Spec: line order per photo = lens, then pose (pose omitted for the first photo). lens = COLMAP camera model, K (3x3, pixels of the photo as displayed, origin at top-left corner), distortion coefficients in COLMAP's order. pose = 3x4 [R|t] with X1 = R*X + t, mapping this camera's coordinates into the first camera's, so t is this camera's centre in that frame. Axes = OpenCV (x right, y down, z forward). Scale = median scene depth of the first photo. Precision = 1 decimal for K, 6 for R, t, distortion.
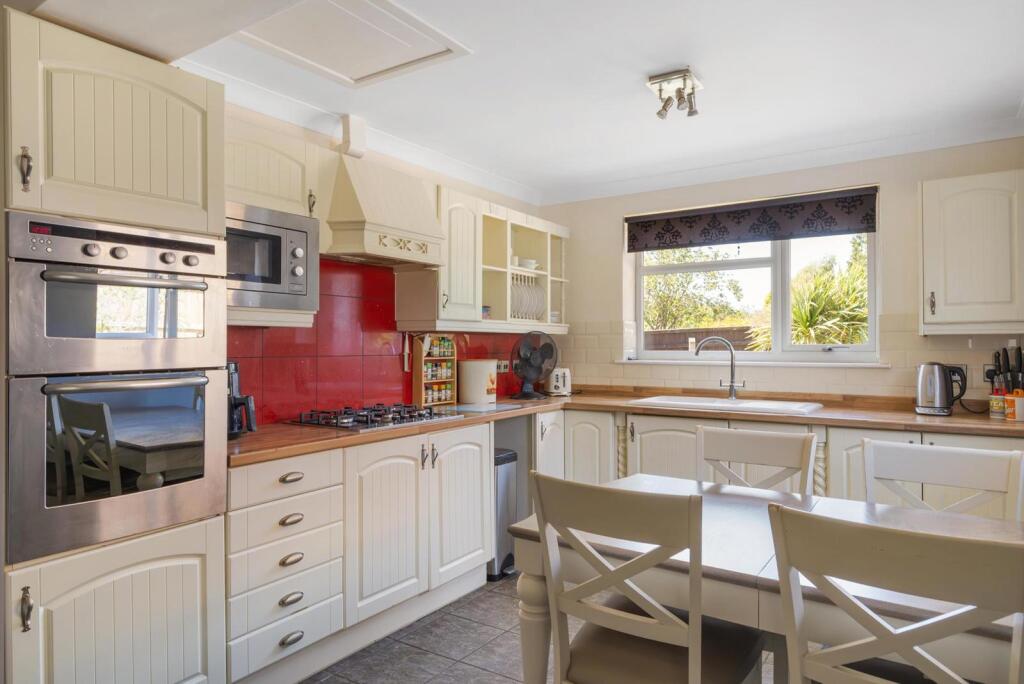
lens RADIAL K [[668.6, 0, 507.4], [0, 668.6, 342.2], [0, 0, 1]] dist [0.022355, -0.008199]
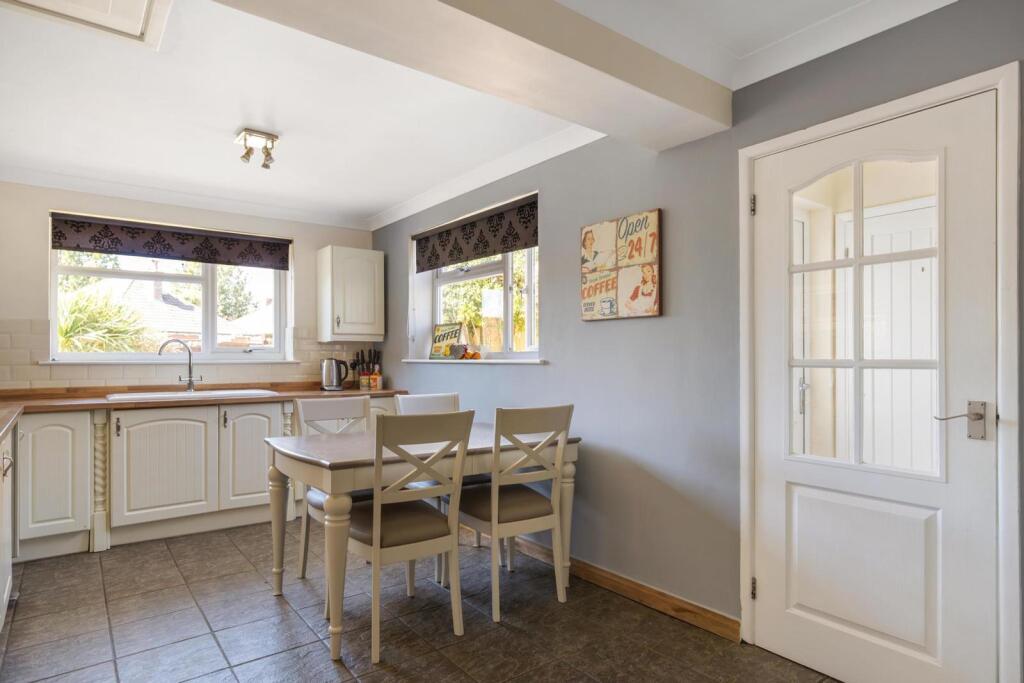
lens RADIAL K [[563.1, 0, 520.0], [0, 563.1, 357.7], [0, 0, 1]] dist [0.028226, 0.000840]
pose [[0.327845, 0.000871, 0.944731, -0.480147], [-0.001008, 0.999999, -0.000572, 0.027669], [-0.944731, -0.000765, 0.327846, 0.124921]]
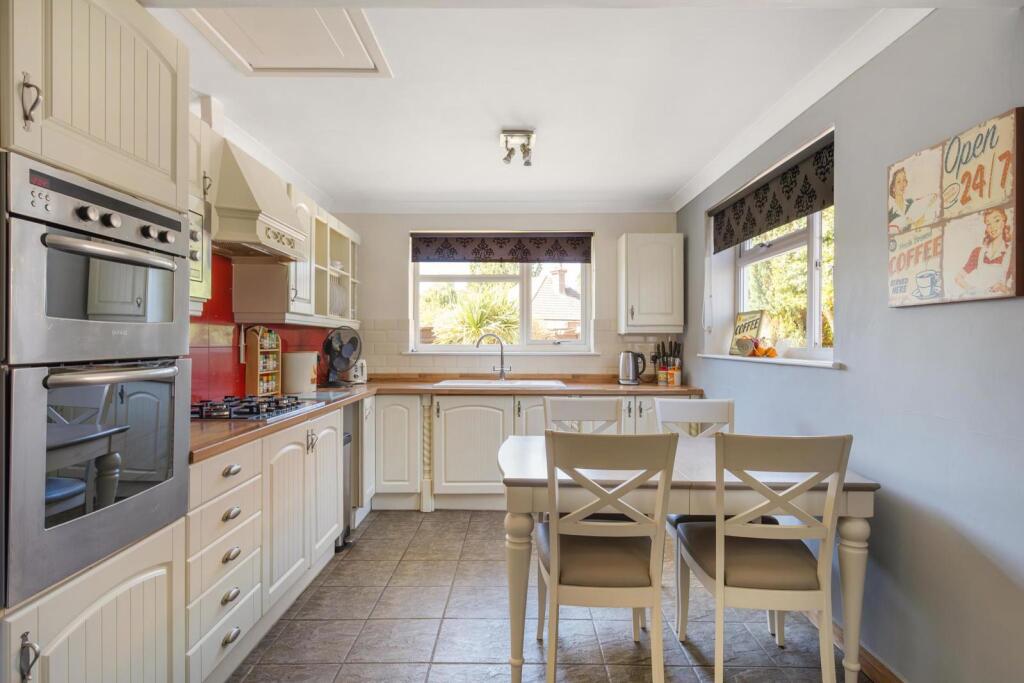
lens RADIAL K [[566.3, 0, 532.5], [0, 566.3, 346.1], [0, 0, 1]] dist [0.020407, 0.003482]
pose [[0.823976, -0.000750, 0.566624, -0.277200], [-0.004908, 0.999952, 0.008462, 0.008601], [-0.566604, -0.009753, 0.823933, 0.050020]]
